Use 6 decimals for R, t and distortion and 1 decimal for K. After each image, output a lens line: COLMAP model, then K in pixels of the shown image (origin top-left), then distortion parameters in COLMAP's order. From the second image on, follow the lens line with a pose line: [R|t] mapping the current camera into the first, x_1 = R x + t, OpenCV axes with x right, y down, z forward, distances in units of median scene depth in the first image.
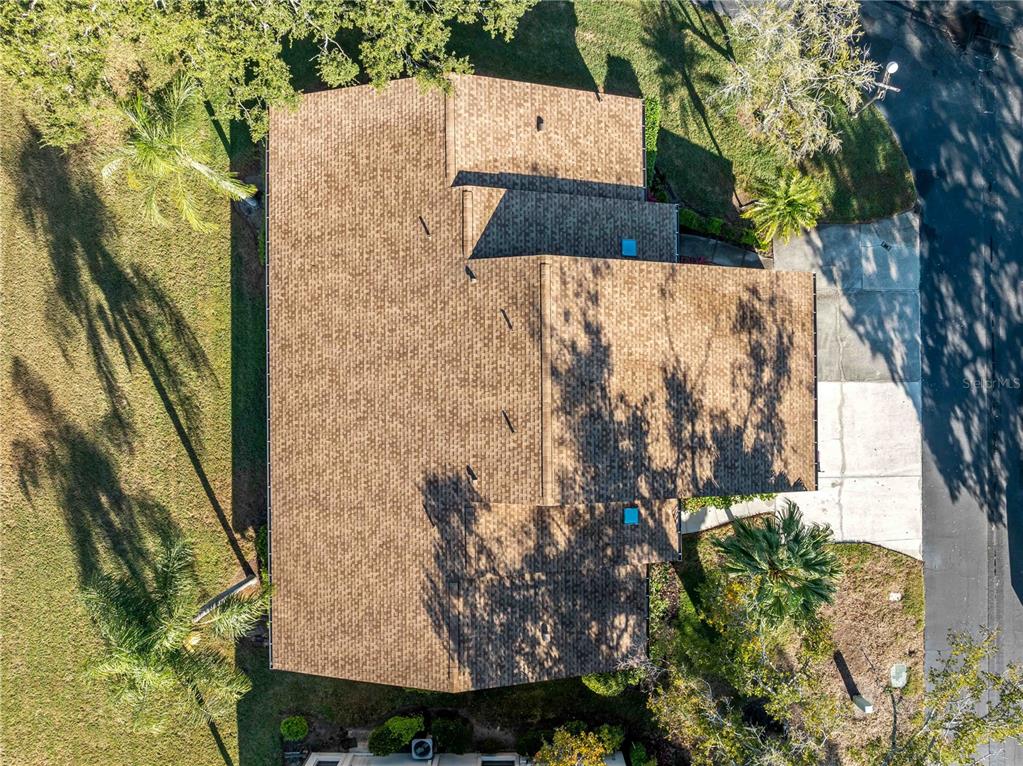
lens RADIAL K [[713.4, 0, 511.5], [0, 713.4, 383.0], [0, 0, 1]] dist [-0.005644, -0.001850]
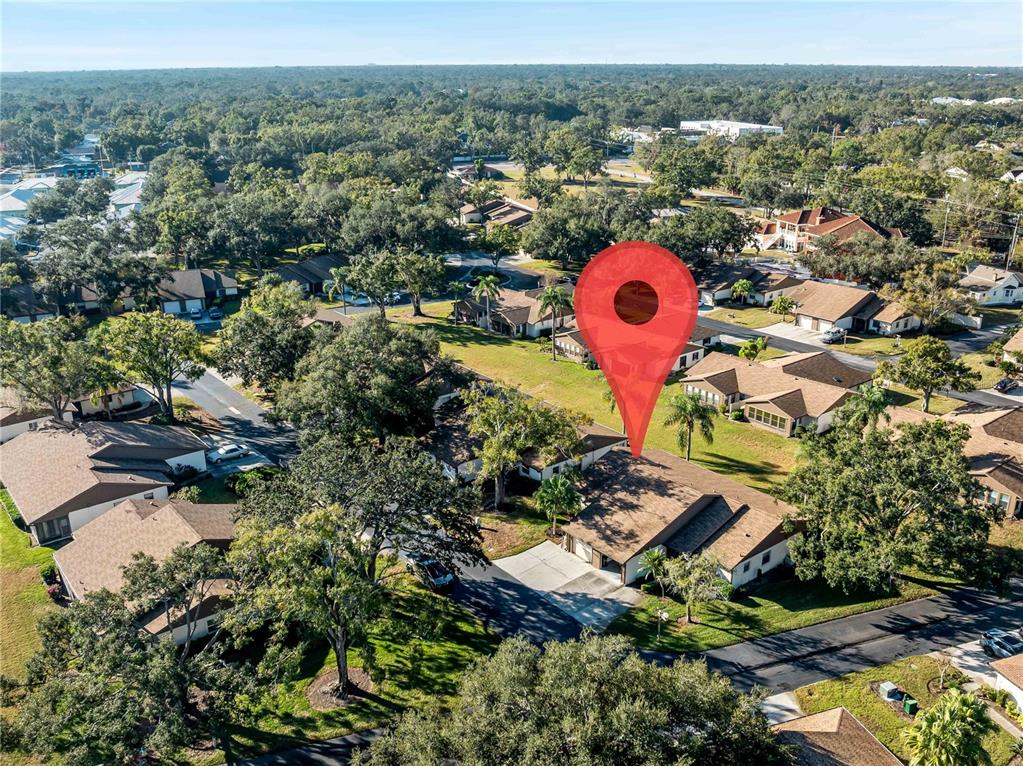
lens RADIAL K [[713.4, 0, 511.5], [0, 713.4, 383.0], [0, 0, 1]] dist [-0.005644, -0.001850]
pose [[-0.809914, 0.212511, -0.546697, 1.915579], [-0.585947, -0.250932, 0.770519, -1.631539], [0.026560, 0.944390, 0.327754, -0.335020]]
